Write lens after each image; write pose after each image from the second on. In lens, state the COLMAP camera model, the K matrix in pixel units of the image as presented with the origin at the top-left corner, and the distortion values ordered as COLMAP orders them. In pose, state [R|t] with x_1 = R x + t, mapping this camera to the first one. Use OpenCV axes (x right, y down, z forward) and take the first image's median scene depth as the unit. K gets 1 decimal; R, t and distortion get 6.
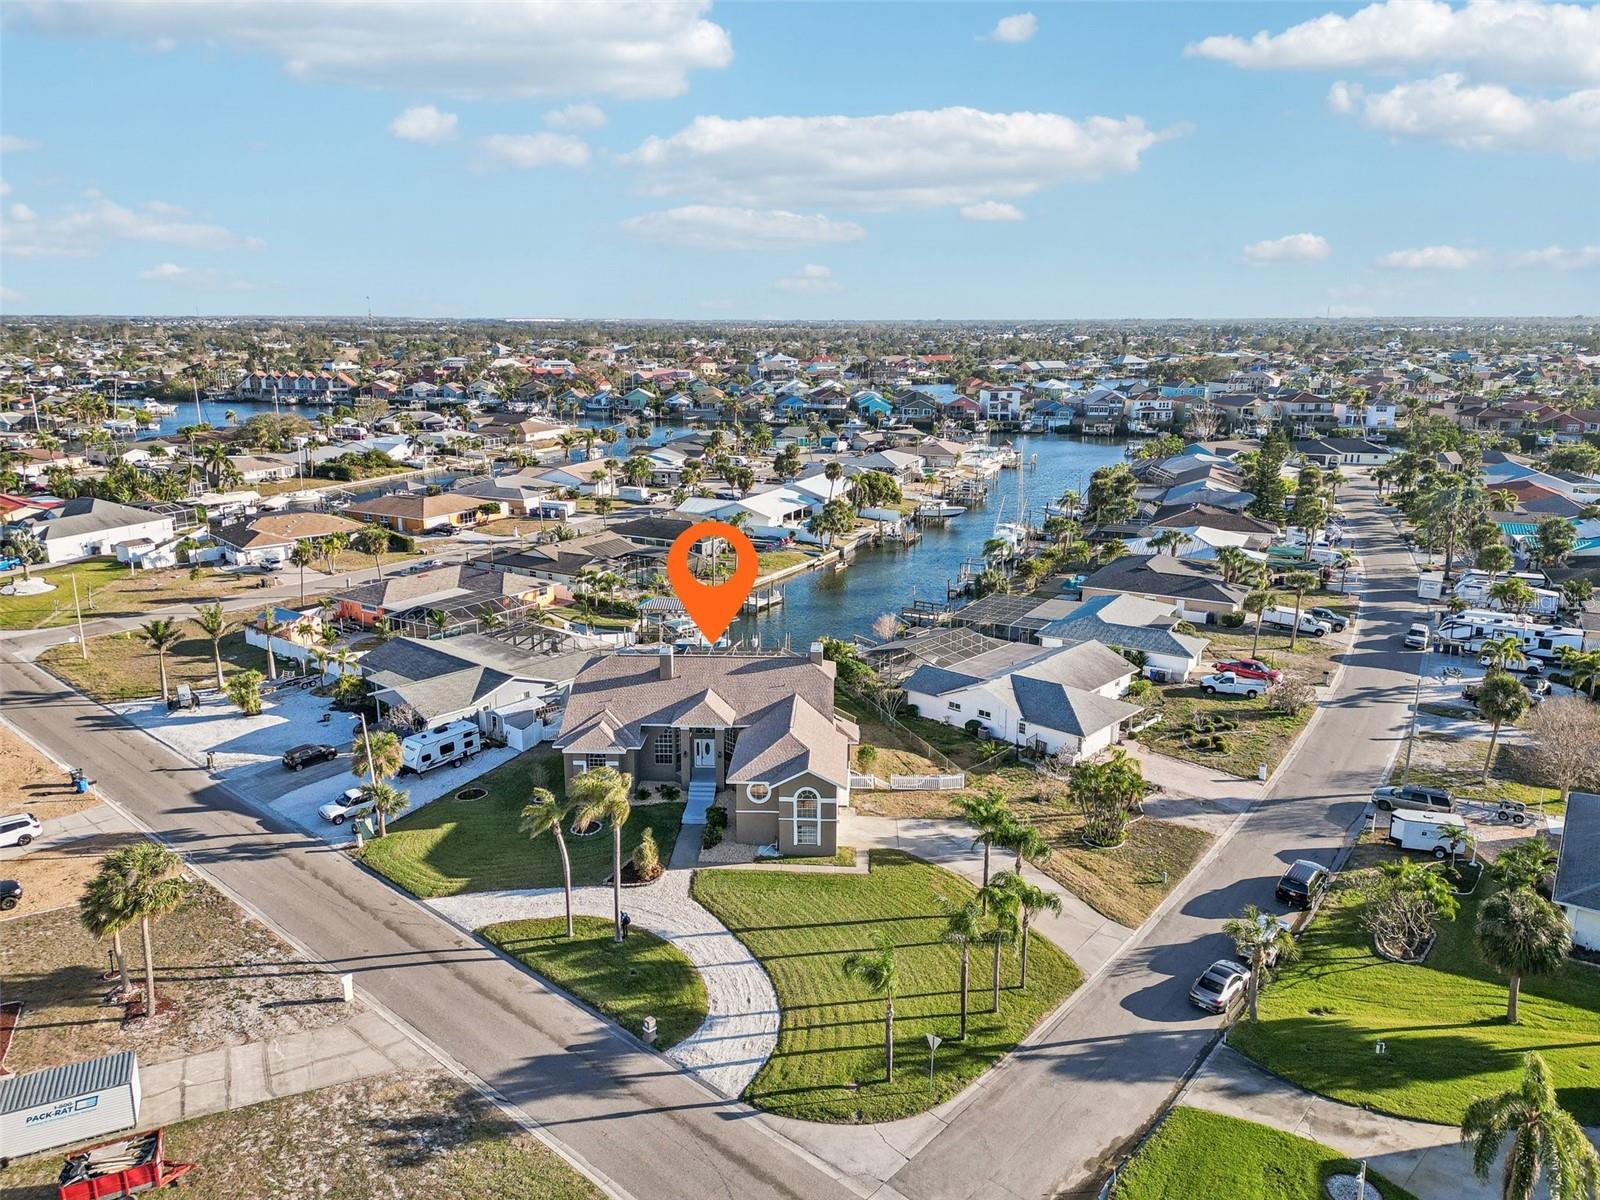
lens RADIAL K [[1135.3, 0, 827.9], [0, 1135.3, 600.5], [0, 0, 1]] dist [0.083932, -0.085028]
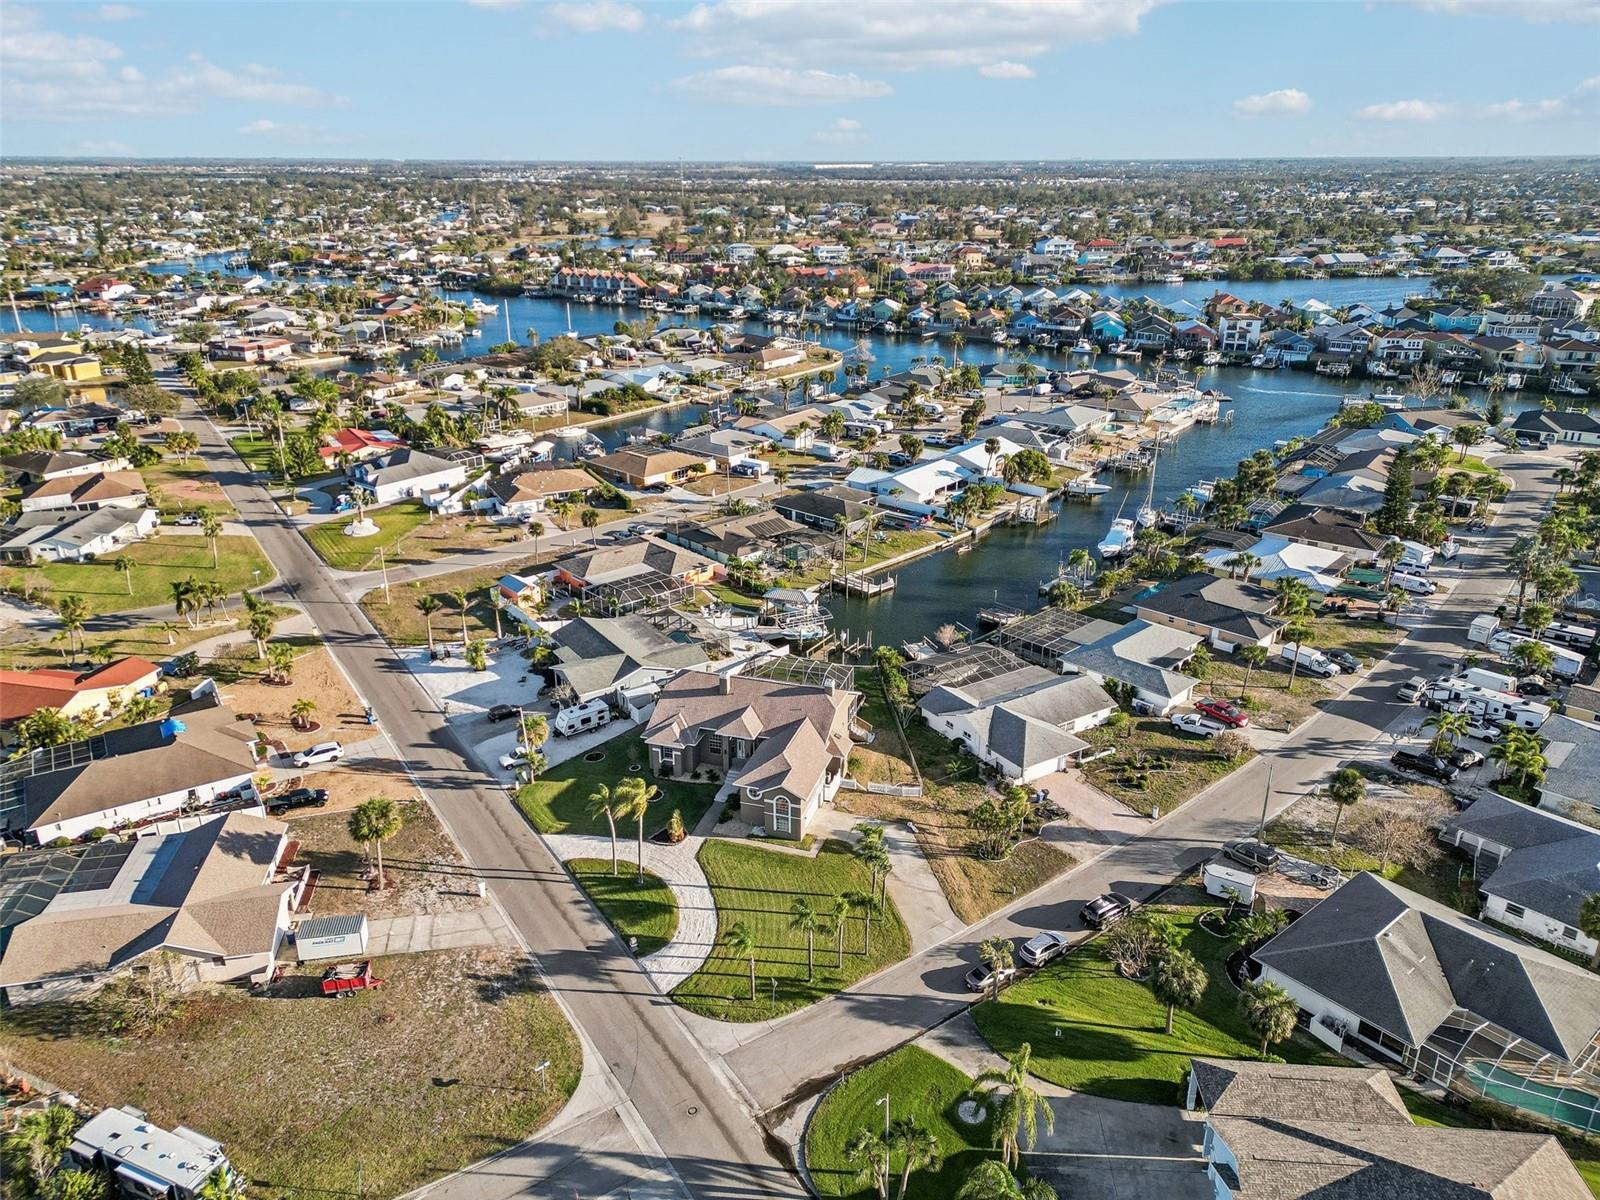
lens RADIAL K [[1135.3, 0, 827.9], [0, 1135.3, 600.5], [0, 0, 1]] dist [0.083932, -0.085028]
pose [[0.966969, 0.095092, -0.236494, 0.263982], [-0.065098, 0.989168, 0.131565, -0.207090], [0.246443, -0.111824, 0.962684, -0.282212]]
